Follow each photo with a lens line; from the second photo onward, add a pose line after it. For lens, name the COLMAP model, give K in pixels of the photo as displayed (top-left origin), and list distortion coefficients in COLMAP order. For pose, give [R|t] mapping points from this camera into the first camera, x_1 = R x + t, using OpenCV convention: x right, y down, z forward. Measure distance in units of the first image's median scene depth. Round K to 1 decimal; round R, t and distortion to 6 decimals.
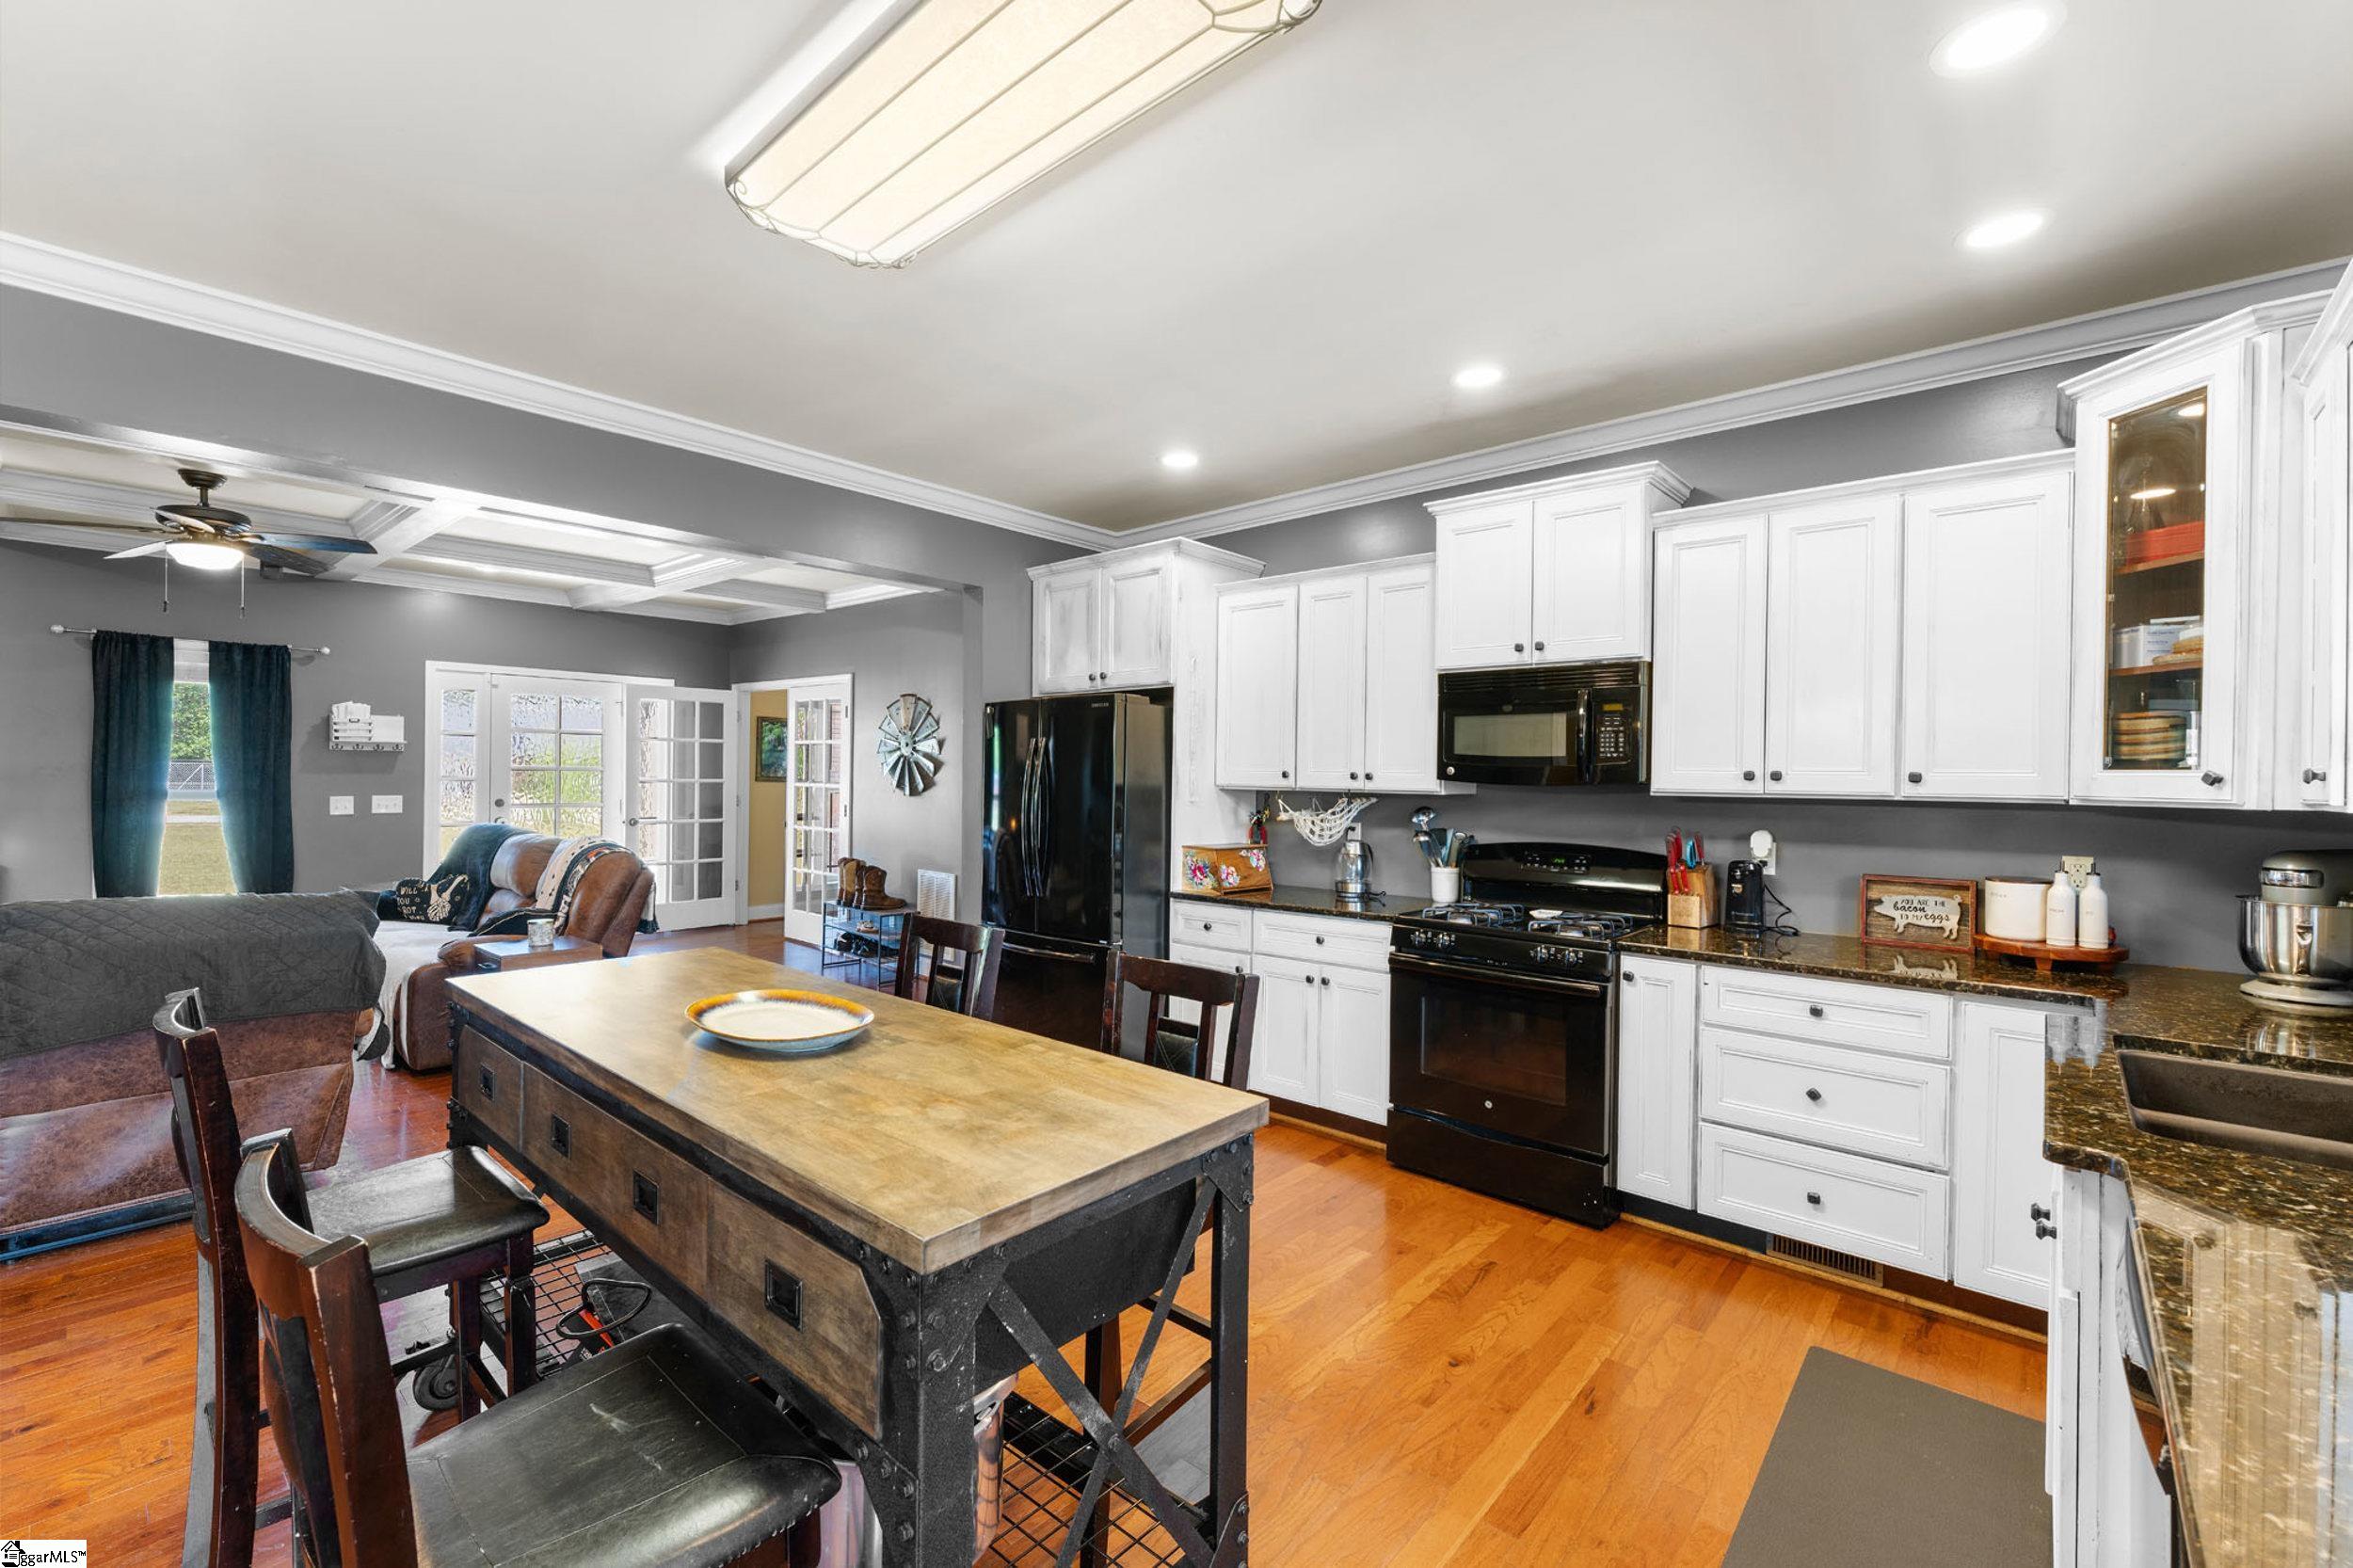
lens RADIAL K [[982.6, 0, 1172.3], [0, 982.6, 773.5], [0, 0, 1]] dist [-0.003458, -0.000506]
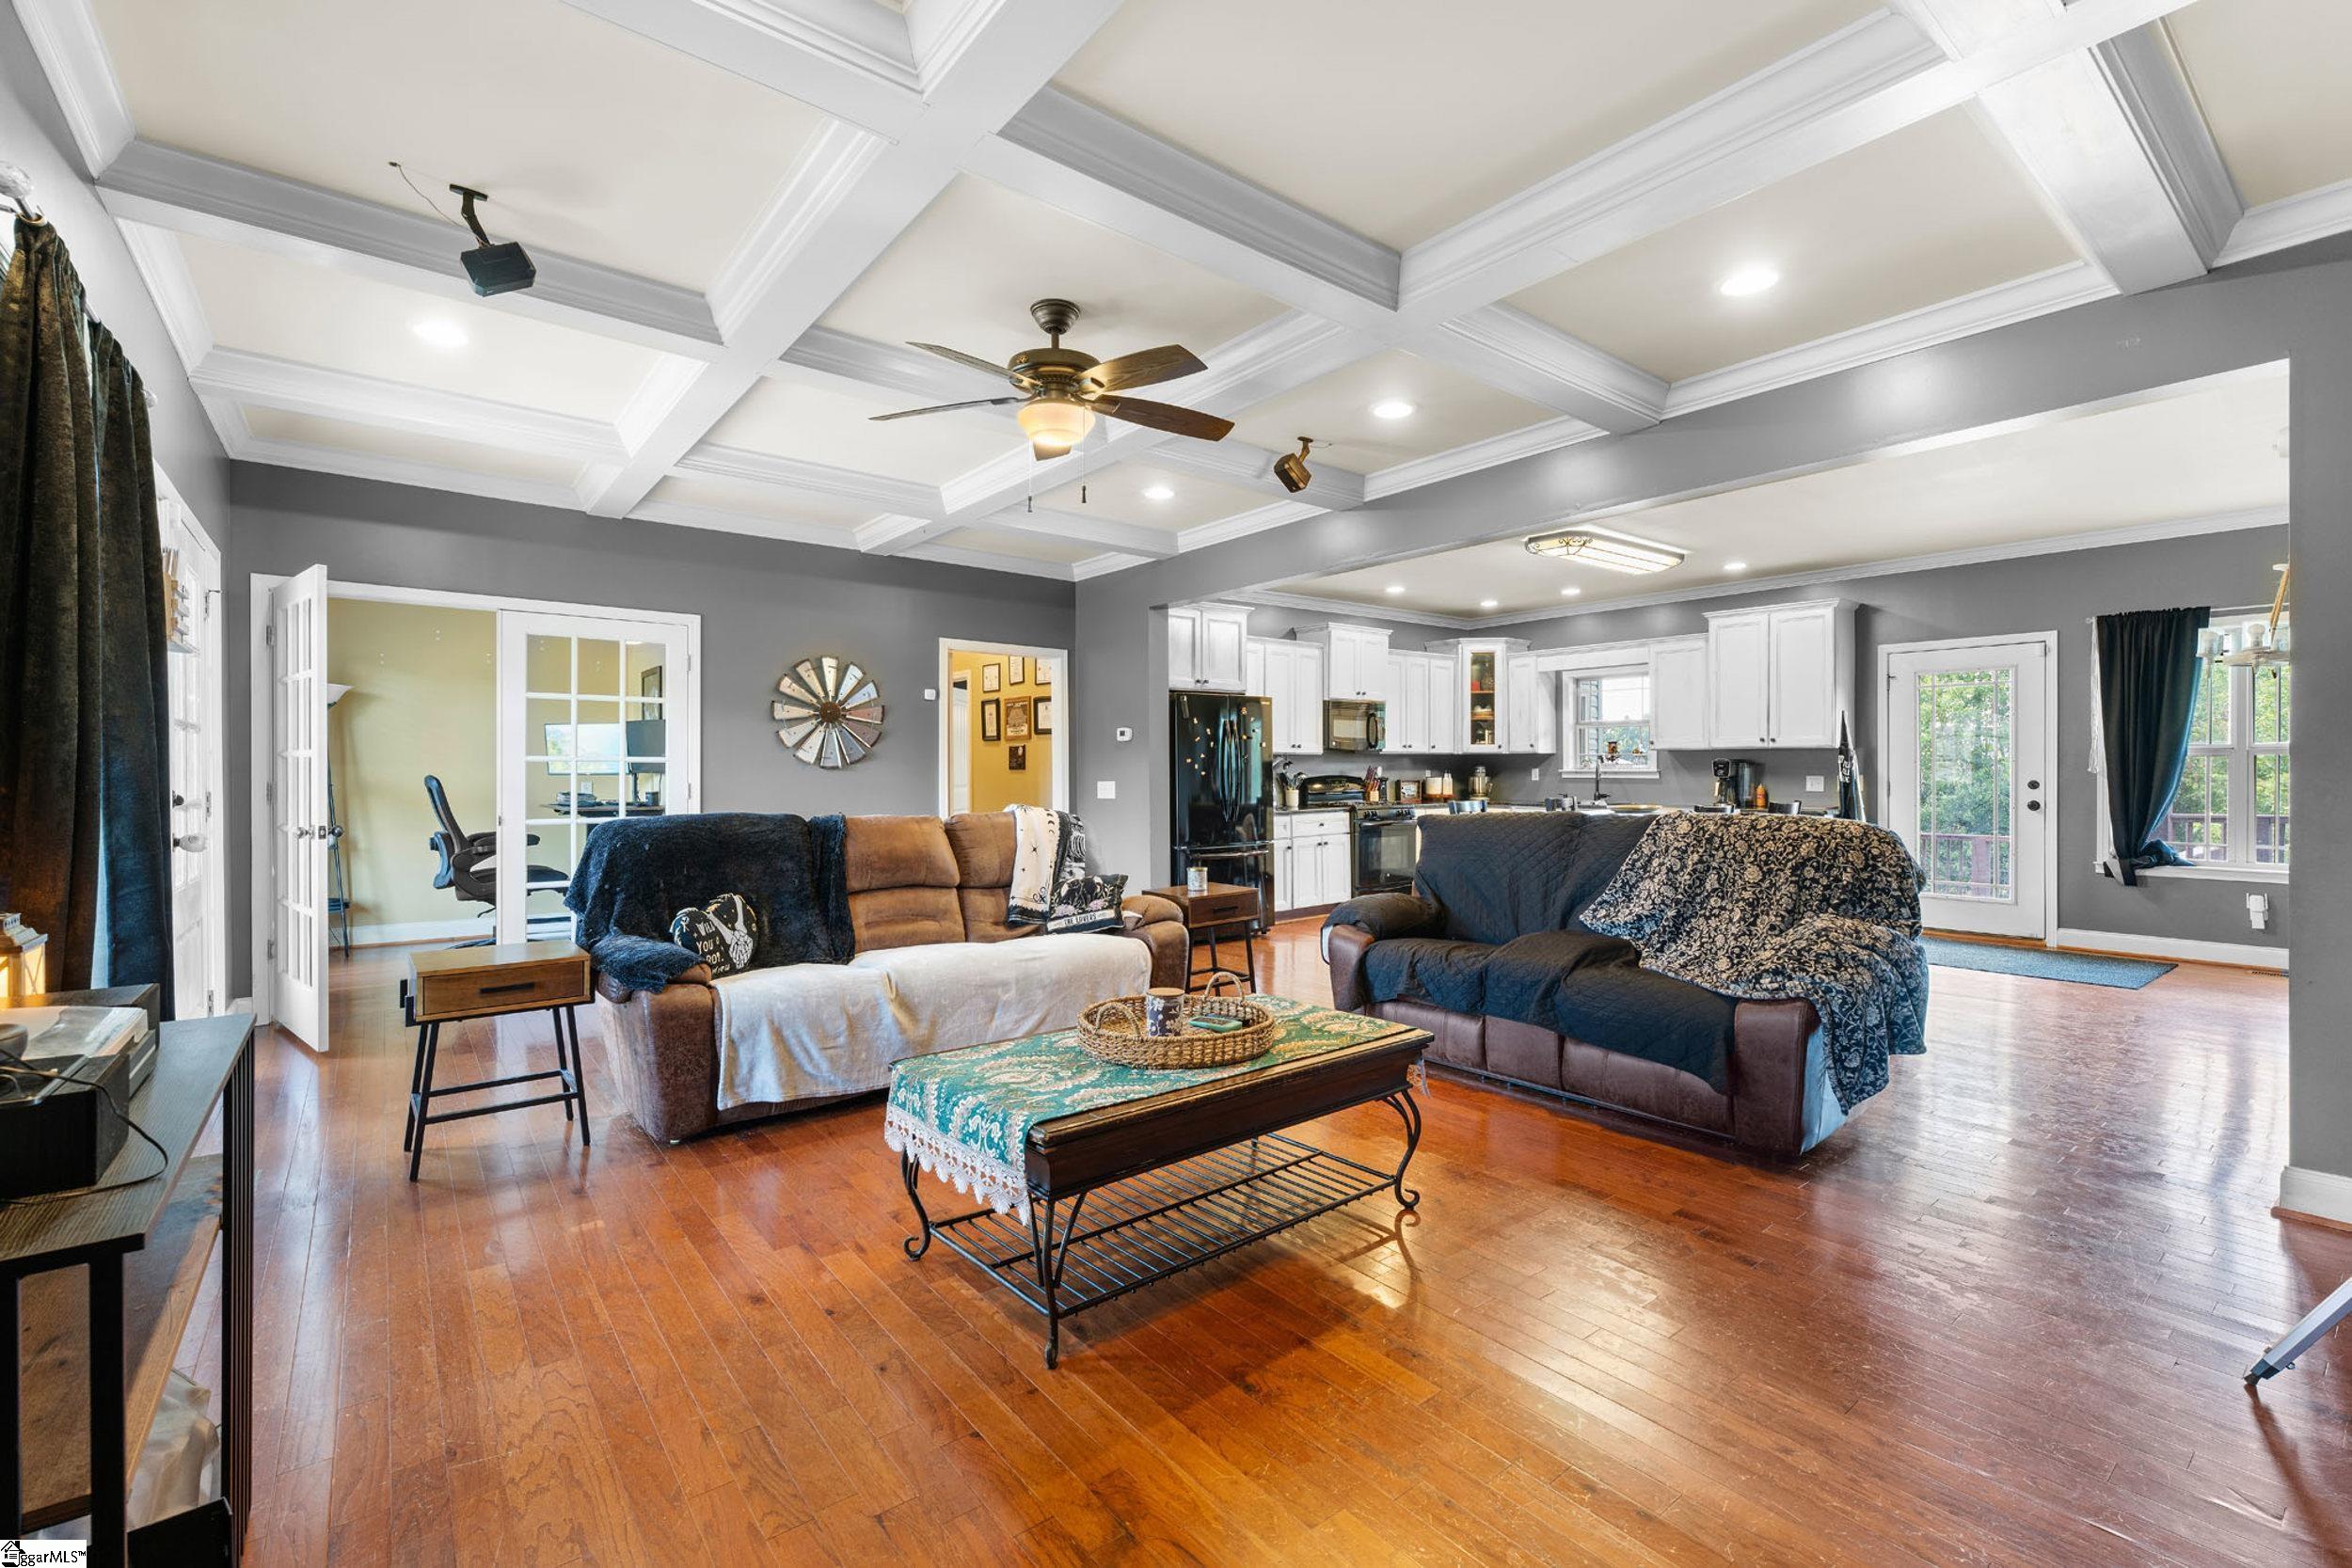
lens RADIAL K [[1000.1, 0, 1176.0], [0, 1000.1, 784.0], [0, 0, 1]] dist [0.000057, 0.000086]
pose [[0.176891, -0.028239, 0.983825, -2.081311], [0.006106, 0.999601, 0.027593, 0.024093], [-0.984211, 0.001126, 0.176993, 0.977054]]
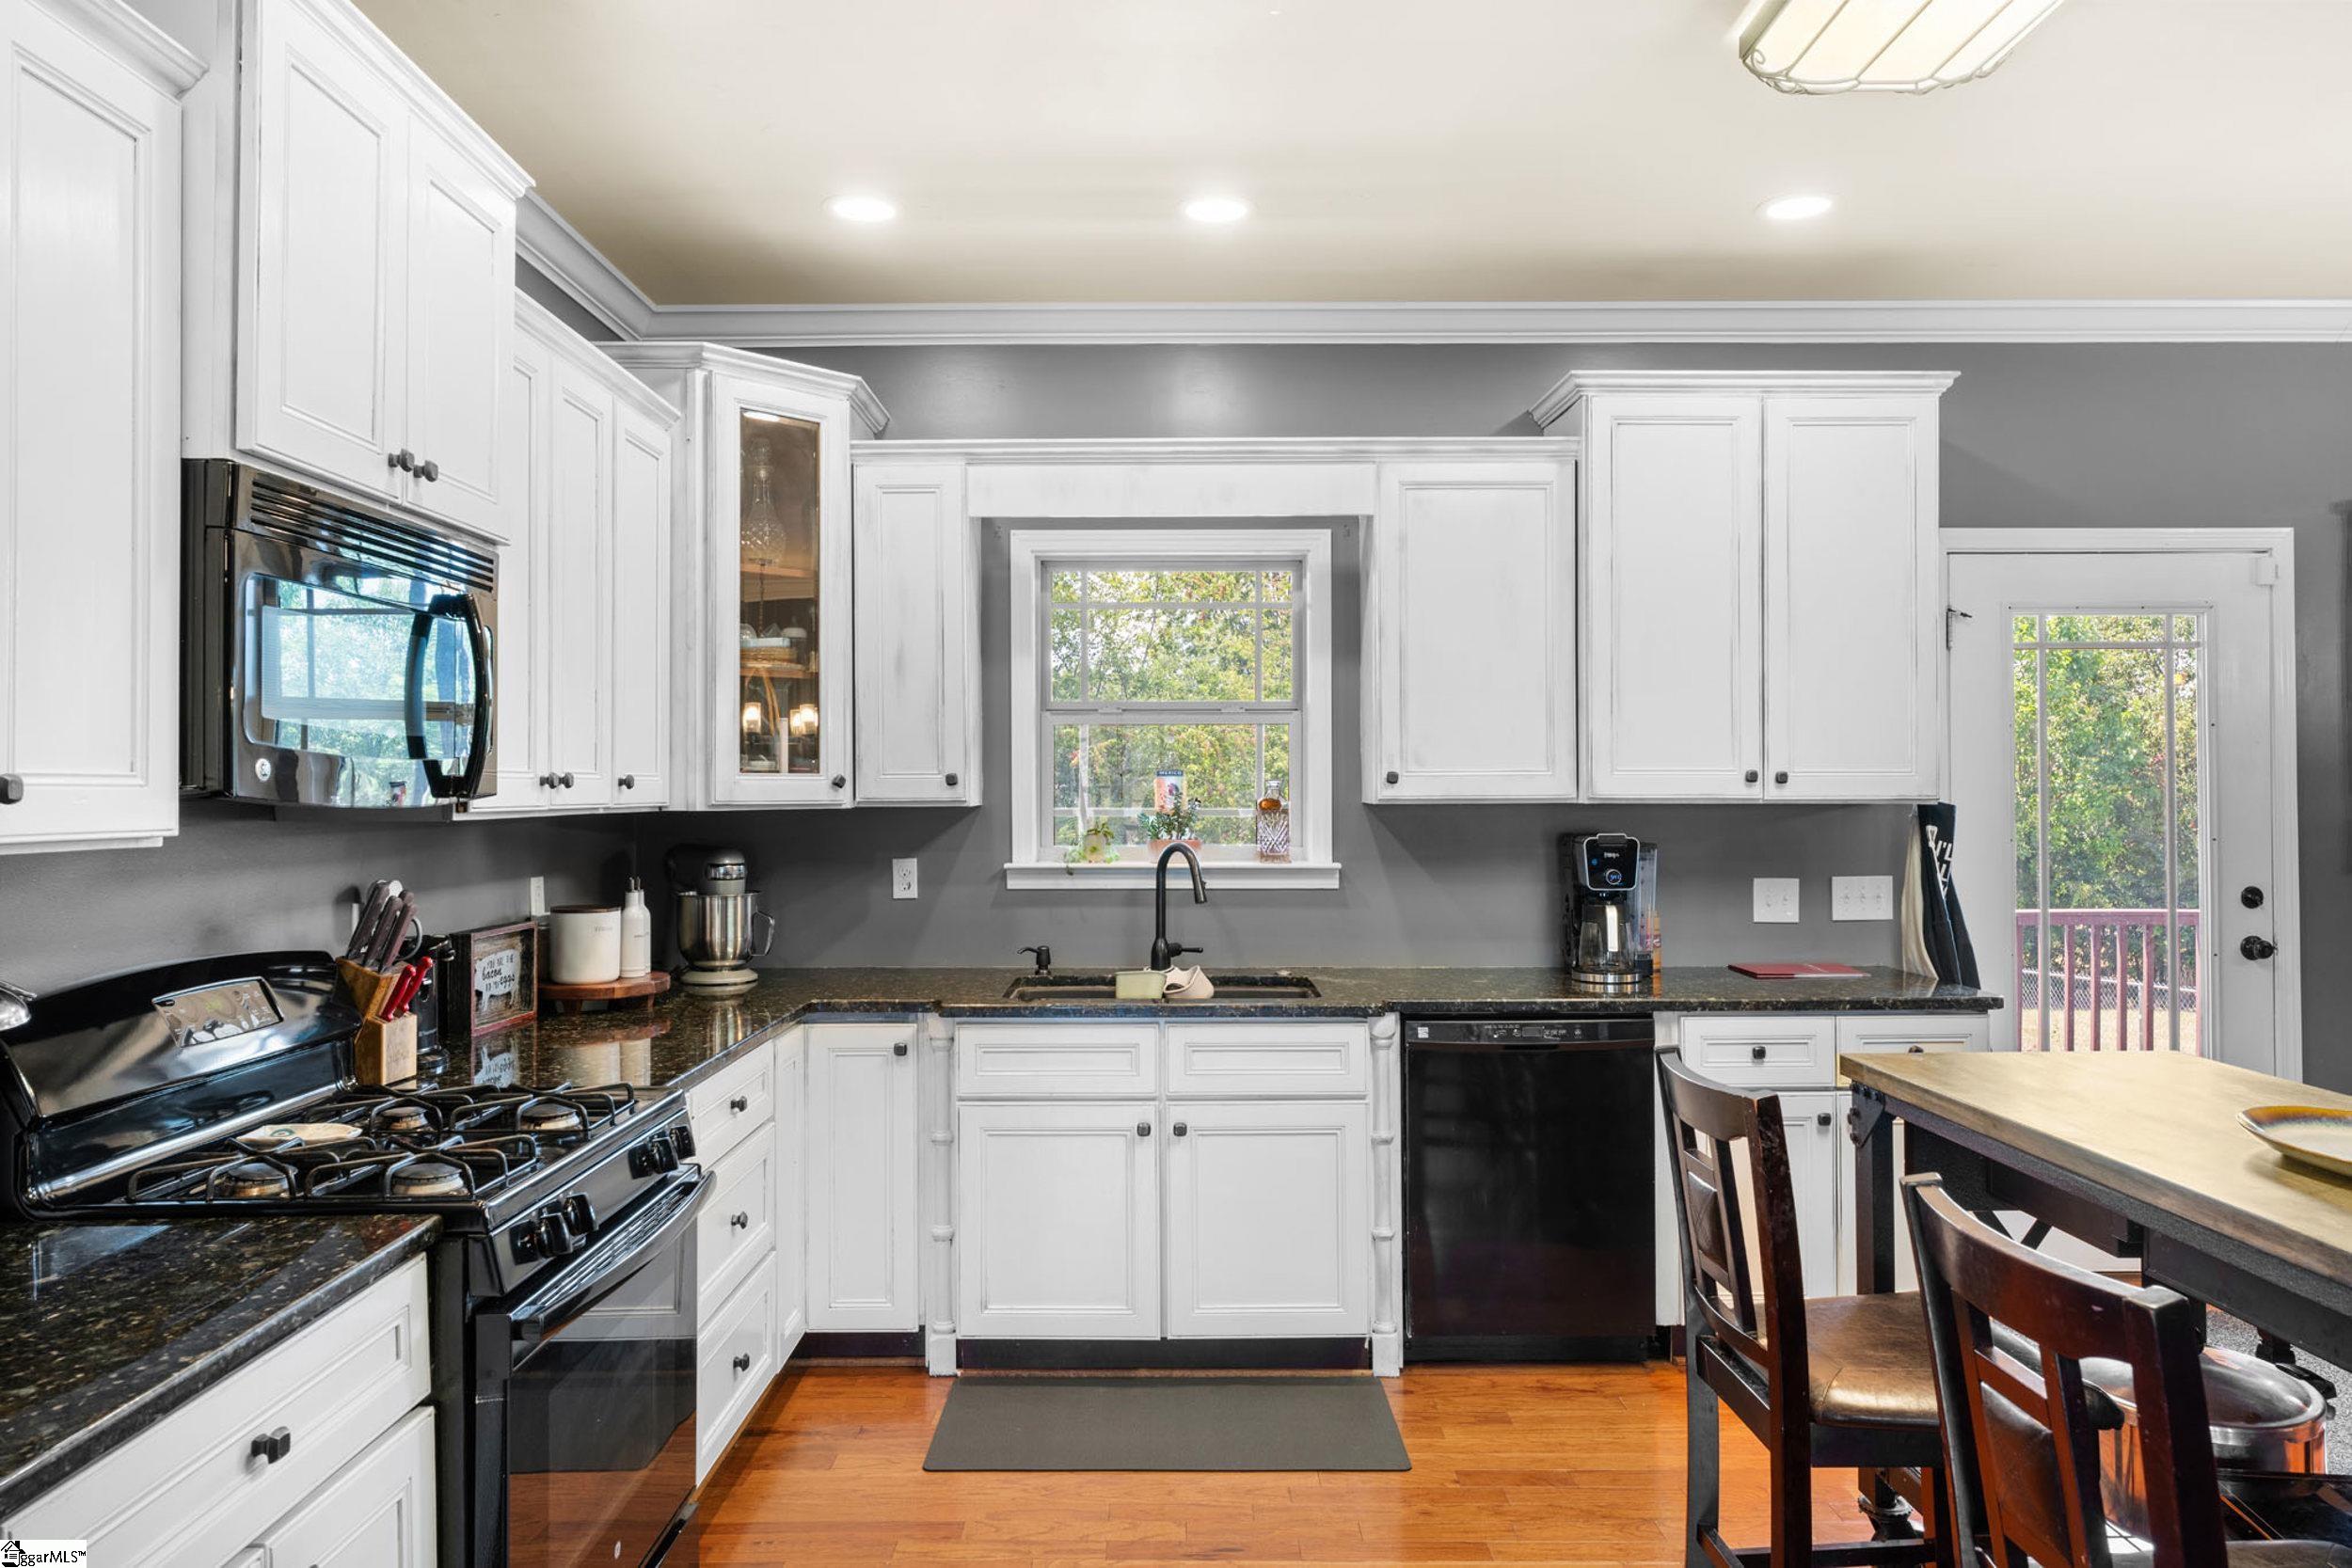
lens RADIAL K [[1543.3, 0, 1176.0], [0, 1543.3, 784.0], [0, 0, 1]] dist [-0.003207, -0.001913]
pose [[-0.663891, -0.008376, 0.747782, -0.315297], [-0.005550, 0.999965, 0.006272, -0.003541], [-0.747808, 0.000014, -0.663915, 1.143146]]
